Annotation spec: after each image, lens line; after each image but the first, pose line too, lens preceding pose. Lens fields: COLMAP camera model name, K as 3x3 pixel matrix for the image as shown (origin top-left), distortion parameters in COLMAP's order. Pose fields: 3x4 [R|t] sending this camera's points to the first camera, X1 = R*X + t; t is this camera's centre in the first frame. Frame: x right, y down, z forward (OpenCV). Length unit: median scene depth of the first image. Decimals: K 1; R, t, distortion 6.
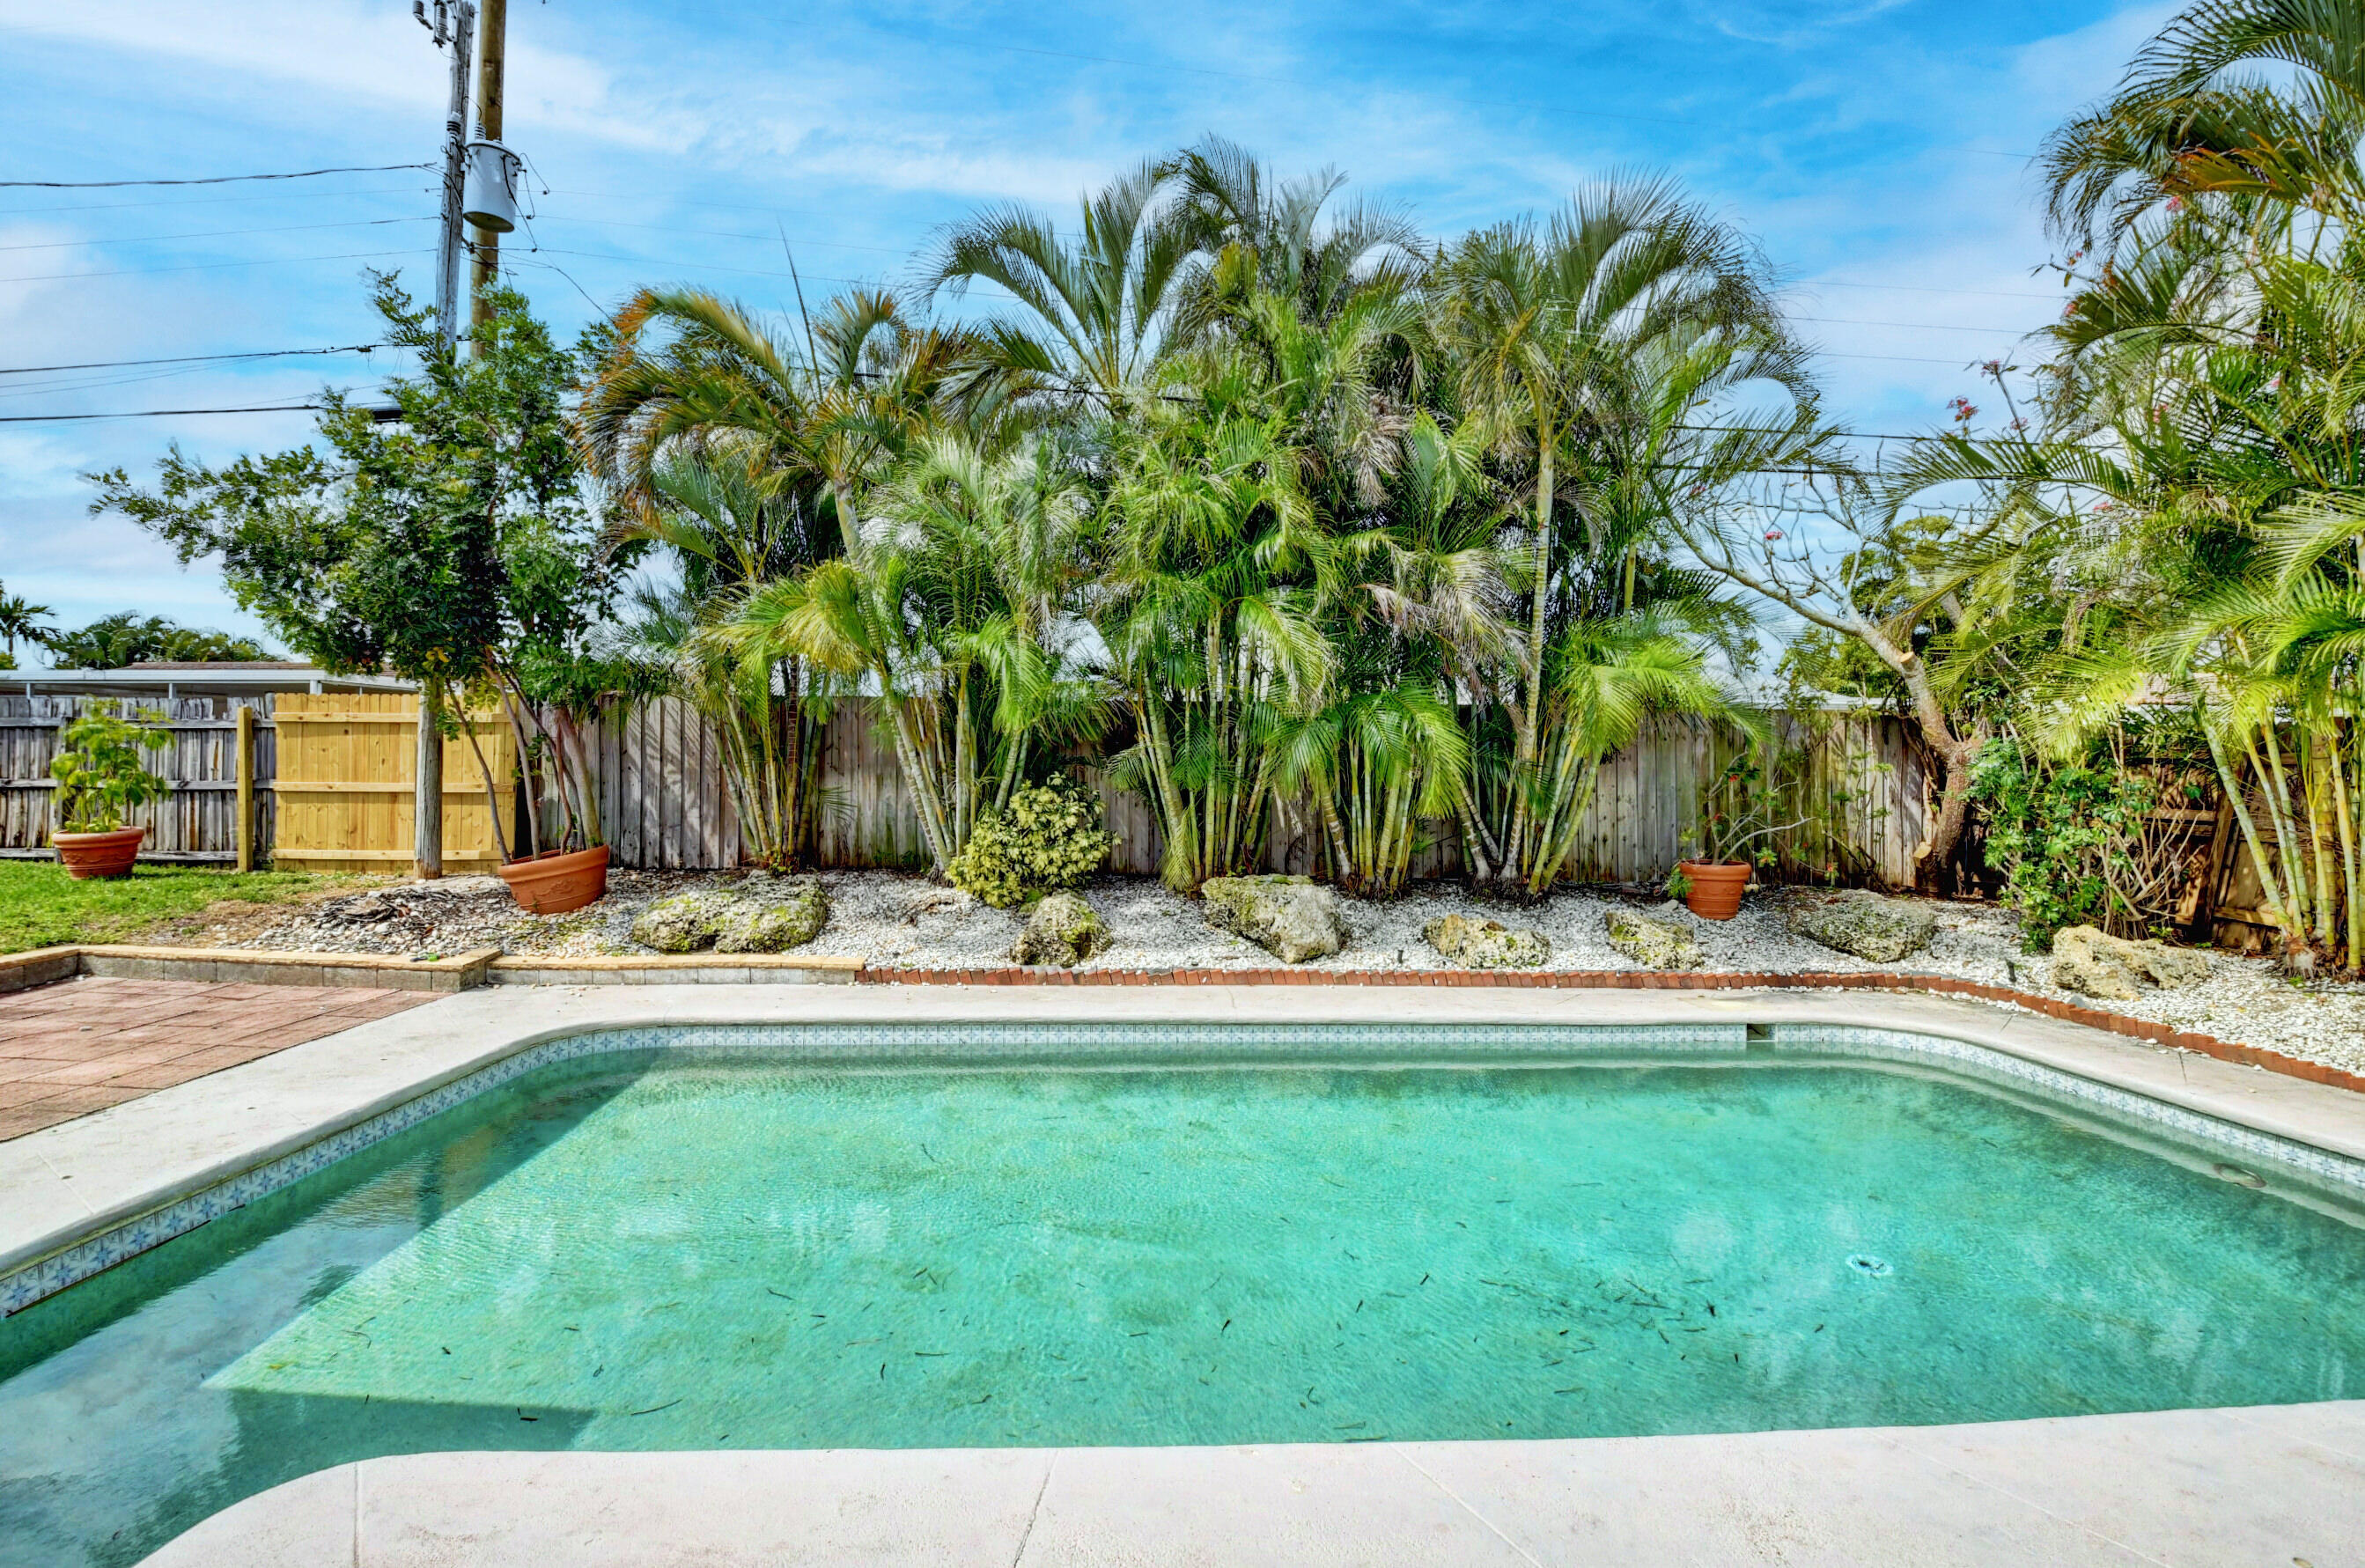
lens RADIAL K [[1040.0, 0, 1180.9], [0, 1040.0, 784.3], [0, 0, 1]] dist [0.019900, -0.031210]
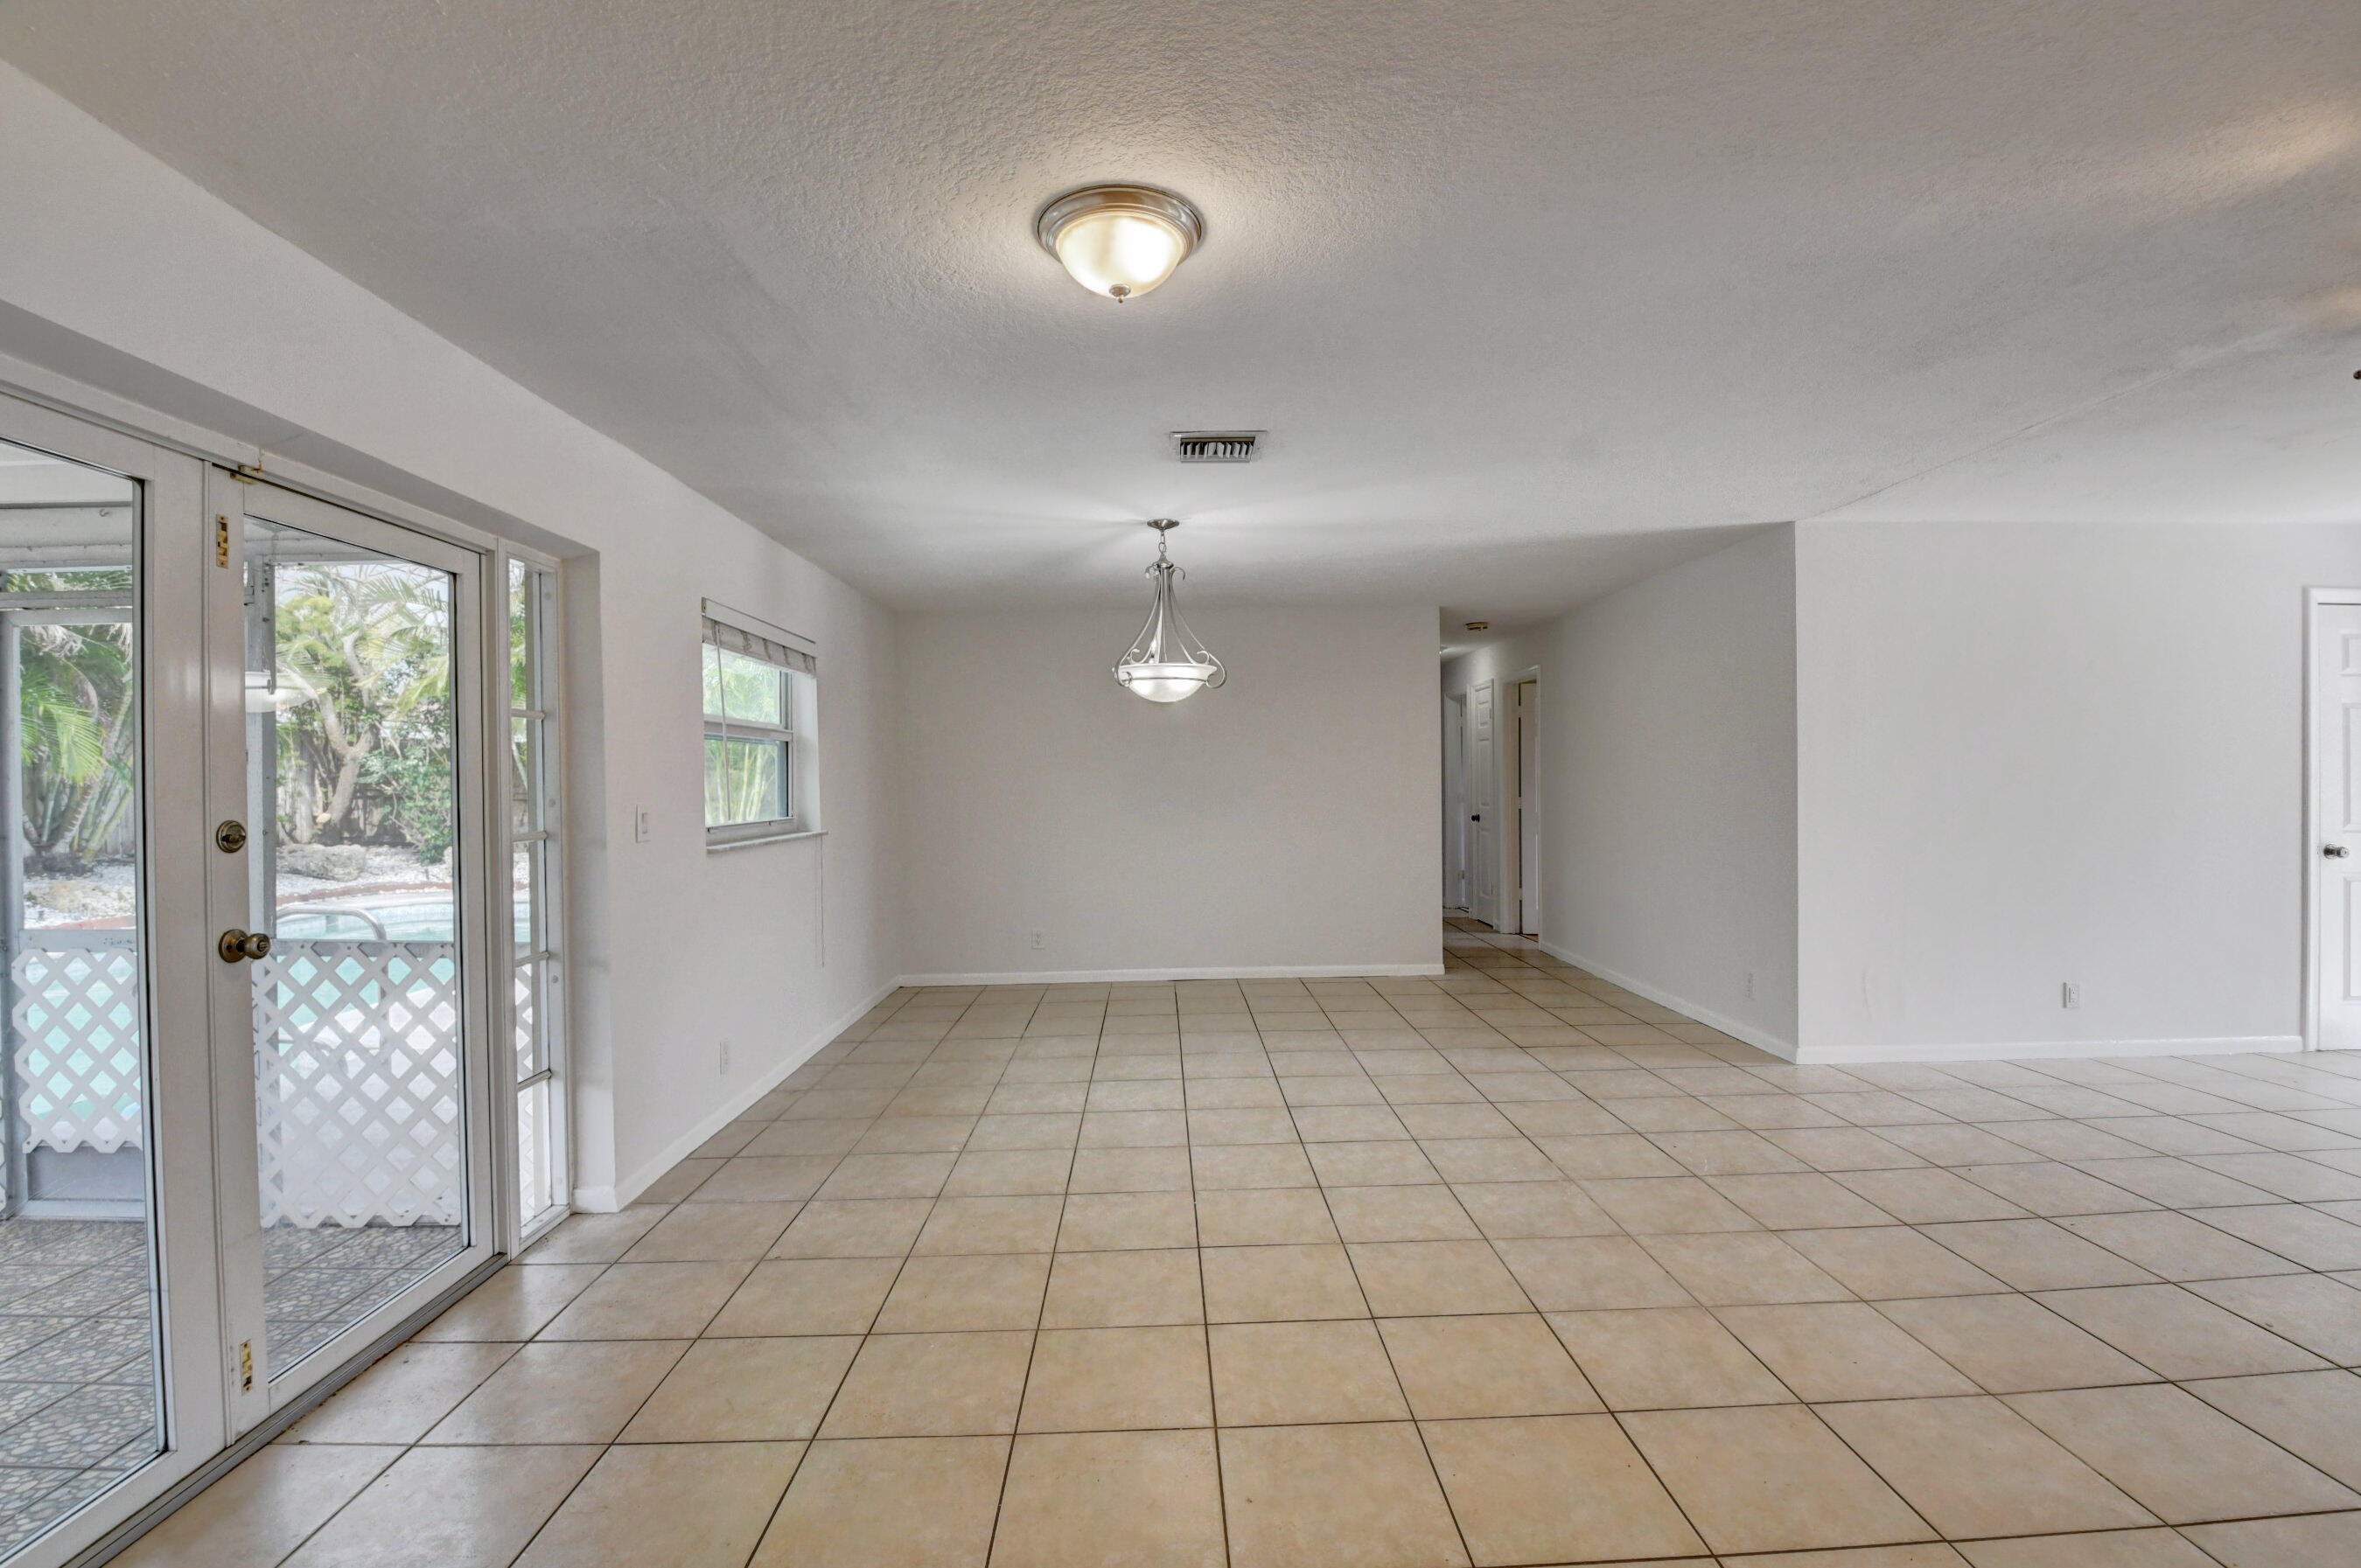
lens RADIAL K [[1038.1, 0, 1178.9], [0, 1038.1, 784.3], [0, 0, 1]] dist [0.019900, -0.031210]
pose [[0.030872, -0.012532, 0.999445, -0.844988], [0.011151, 0.999863, 0.012193, 0.011376], [-0.999461, 0.010768, 0.031008, -0.331071]]
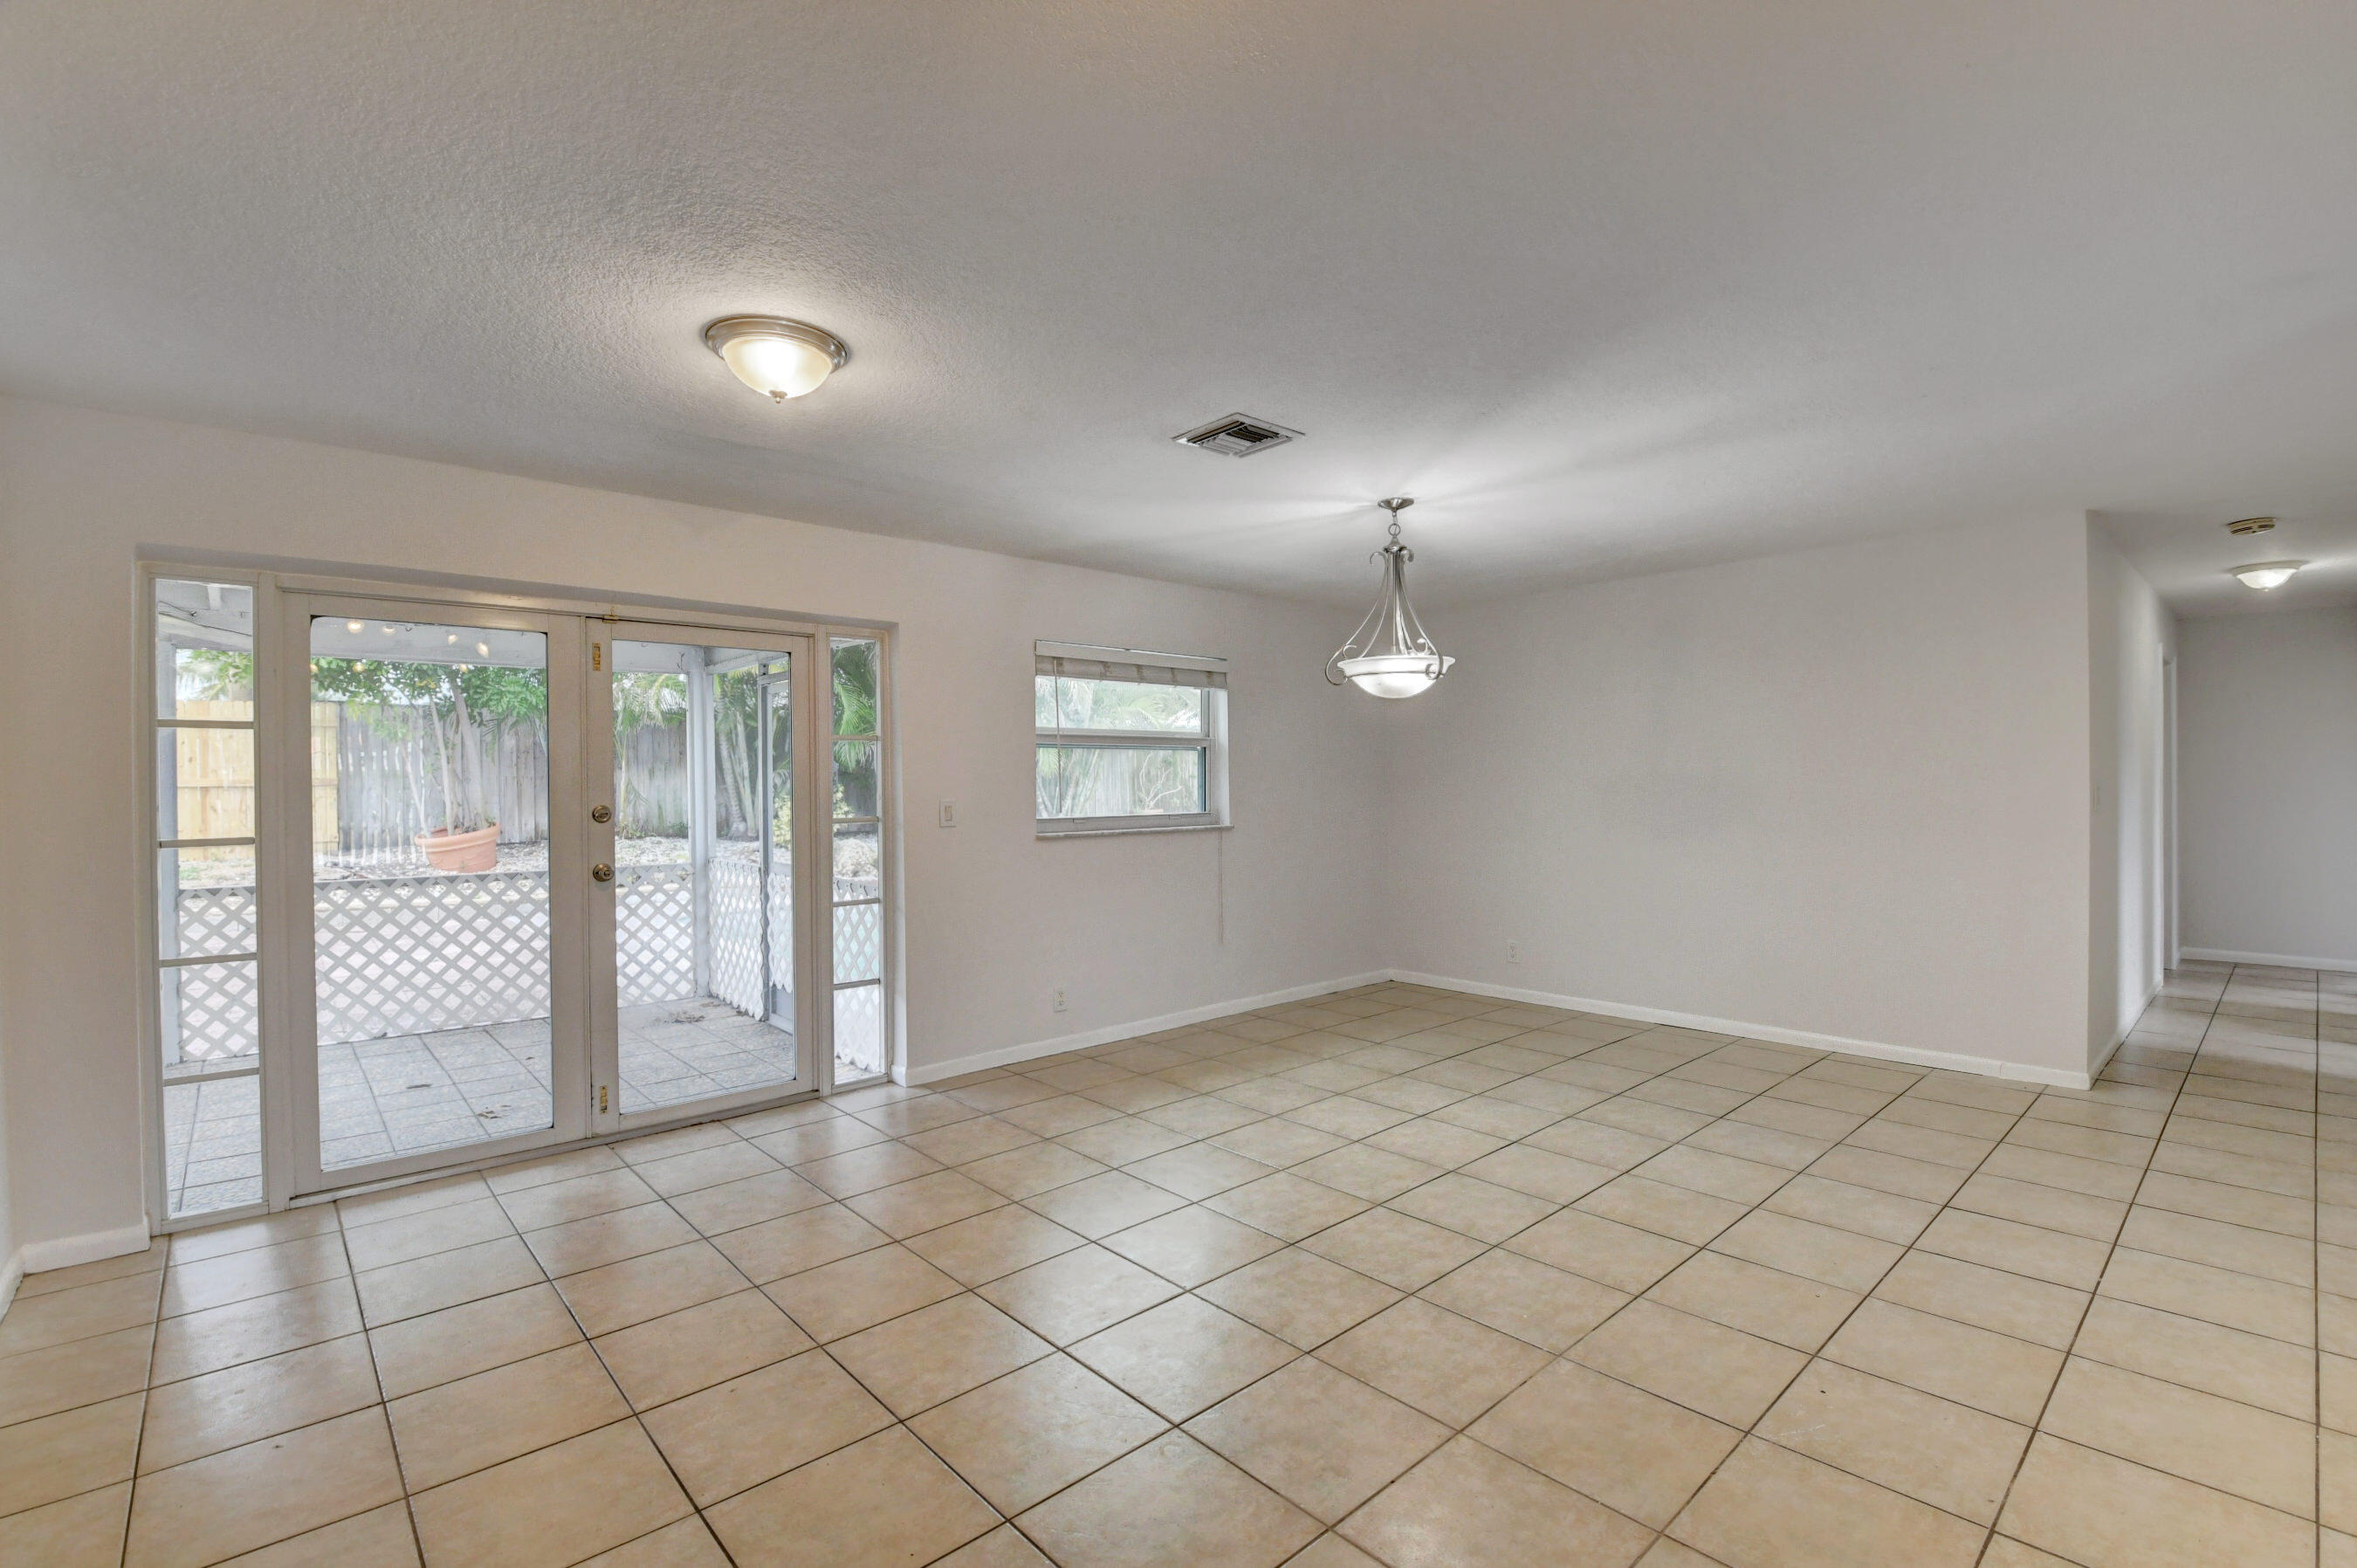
lens RADIAL K [[1036.6, 0, 1176.9], [0, 1036.6, 784.3], [0, 0, 1]] dist [0.019900, -0.031210]
pose [[0.776295, -0.015686, 0.630175, -0.716359], [0.013303, 0.999875, 0.008501, 0.010596], [-0.630230, 0.001784, 0.776407, -0.587492]]
